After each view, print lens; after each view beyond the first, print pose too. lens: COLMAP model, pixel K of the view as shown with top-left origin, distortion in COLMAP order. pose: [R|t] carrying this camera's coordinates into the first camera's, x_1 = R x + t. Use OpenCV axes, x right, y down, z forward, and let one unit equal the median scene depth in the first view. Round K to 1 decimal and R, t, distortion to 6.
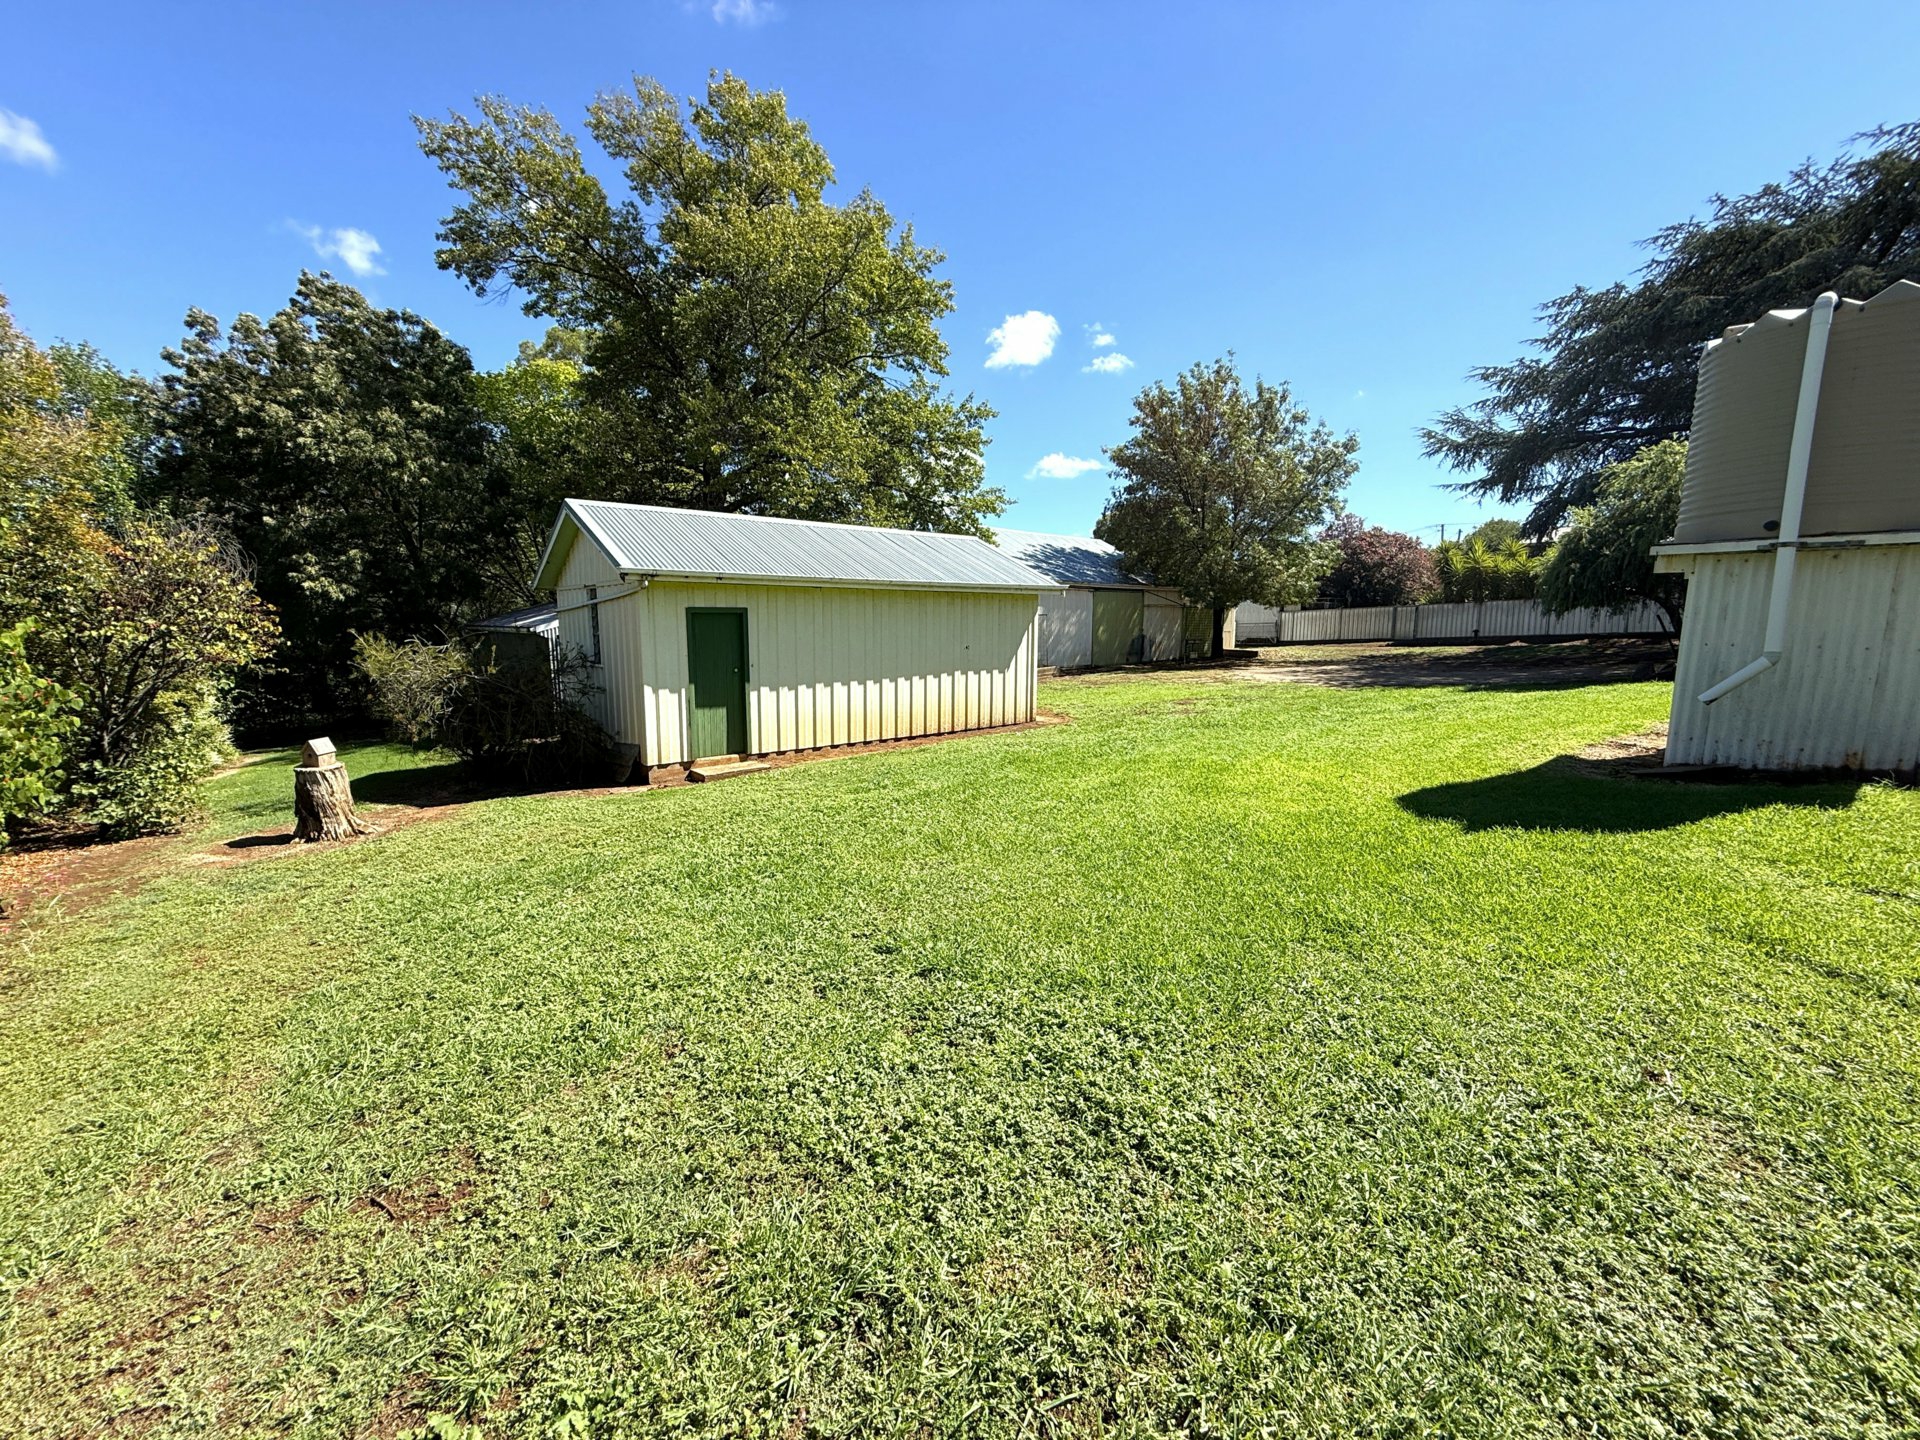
lens RADIAL K [[764.6, 0, 956.5], [0, 764.6, 722.0], [0, 0, 1]] dist [0.001624, 0.000196]
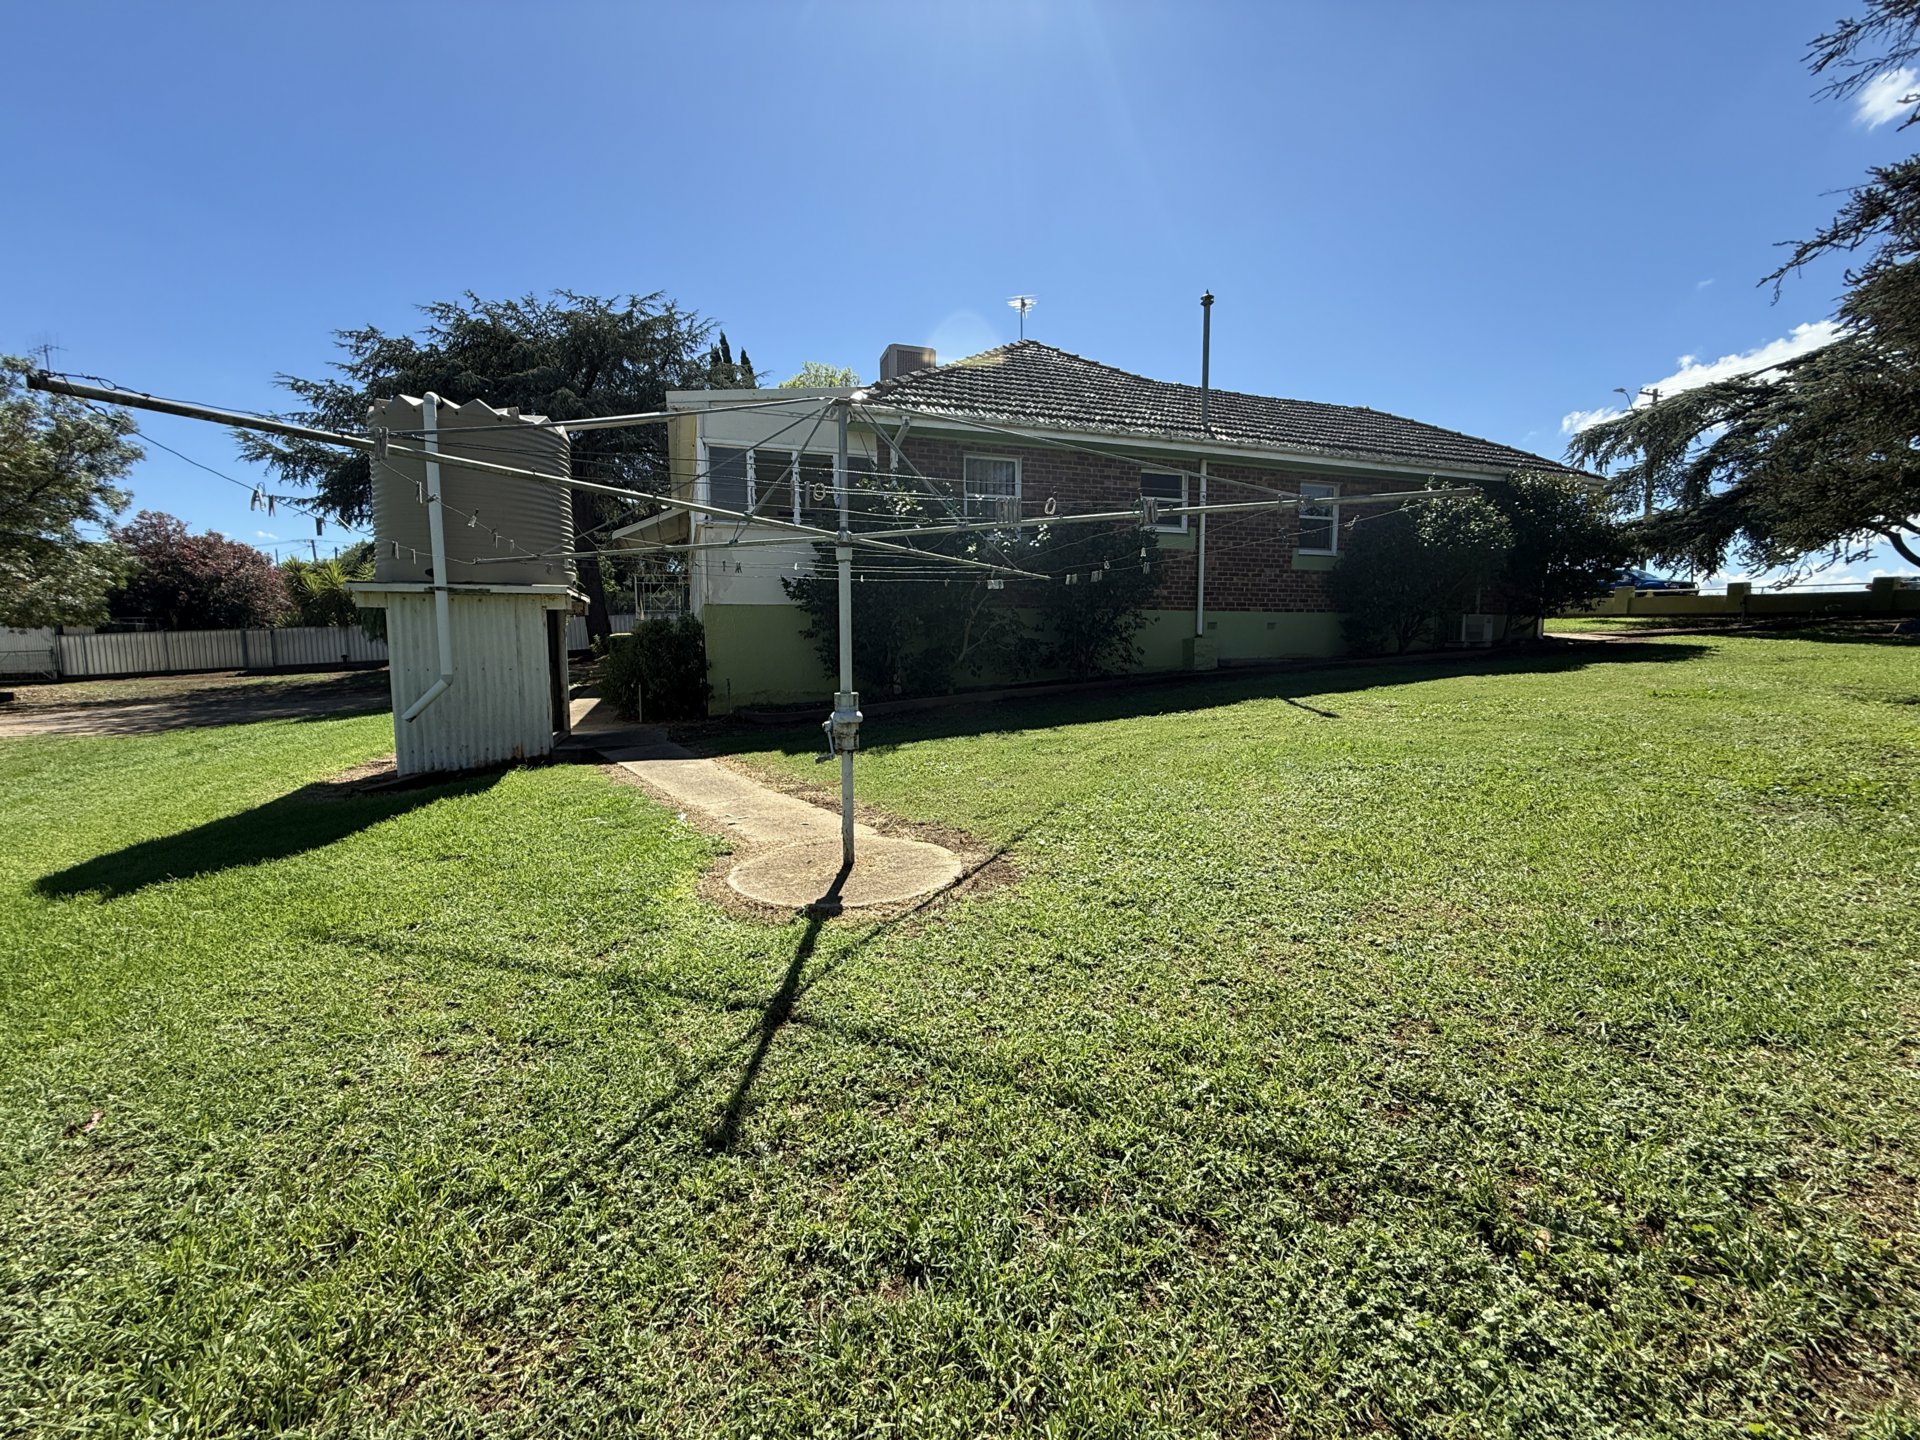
lens RADIAL K [[764.6, 0, 956.5], [0, 764.6, 722.0], [0, 0, 1]] dist [0.001624, 0.000196]
pose [[0.337108, -0.102664, 0.935852, 0.042542], [0.130135, 0.989576, 0.061681, 0.003396], [-0.932429, 0.100993, 0.346954, -0.043814]]
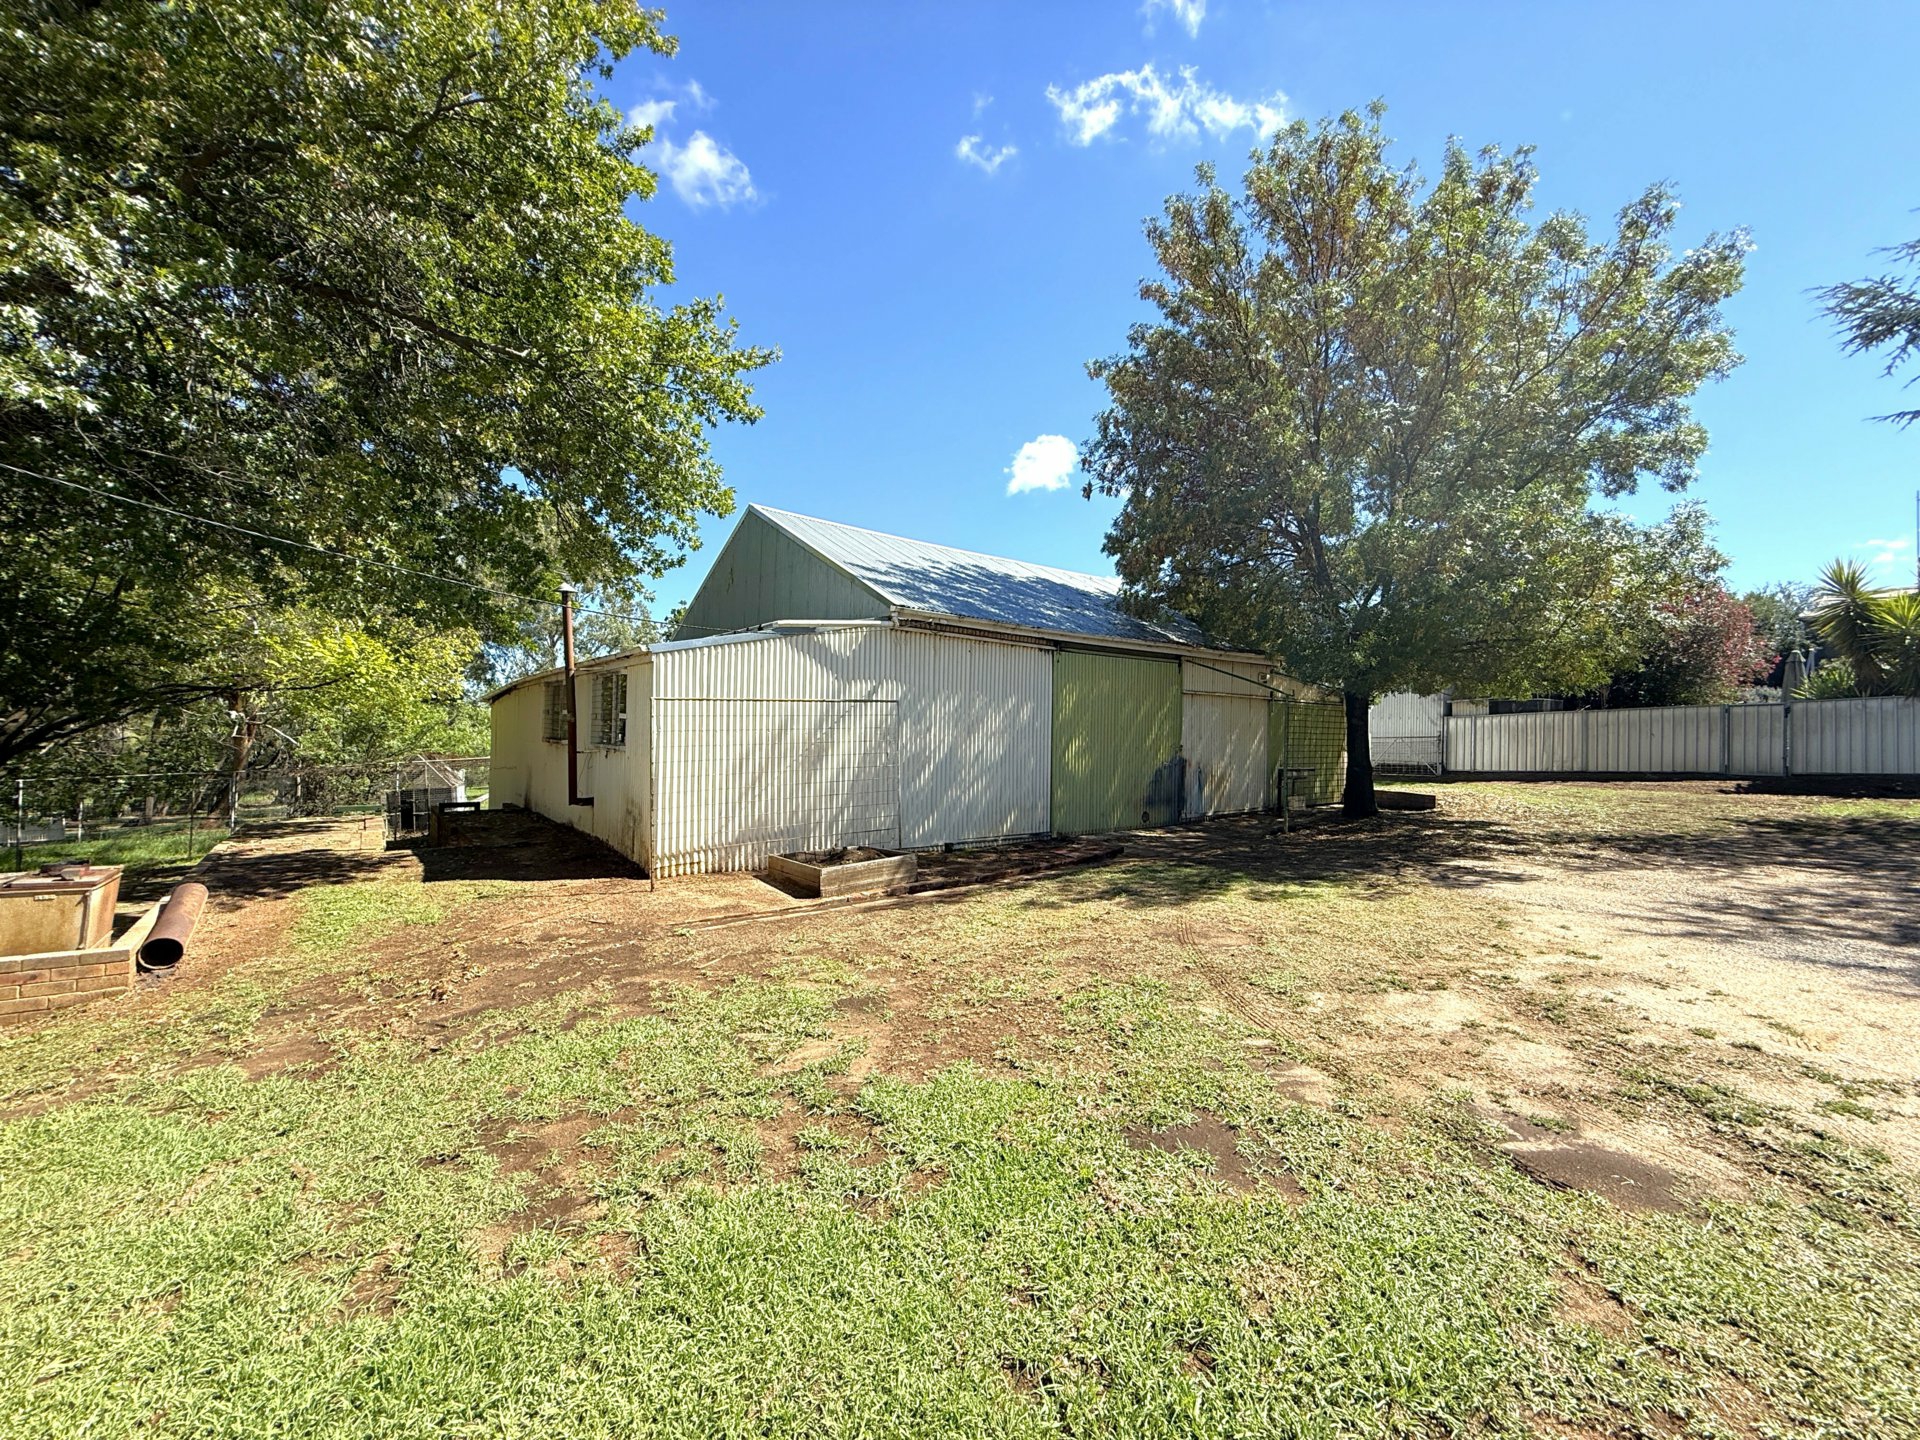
lens RADIAL K [[770.9, 0, 957.5], [0, 770.9, 711.8], [0, 0, 1]] dist [0.002942, 0.000124]
pose [[0.998425, 0.012159, -0.054777, 0.179253], [-0.020471, 0.987882, -0.153849, -0.090279], [0.052243, 0.154728, 0.986575, 0.713178]]
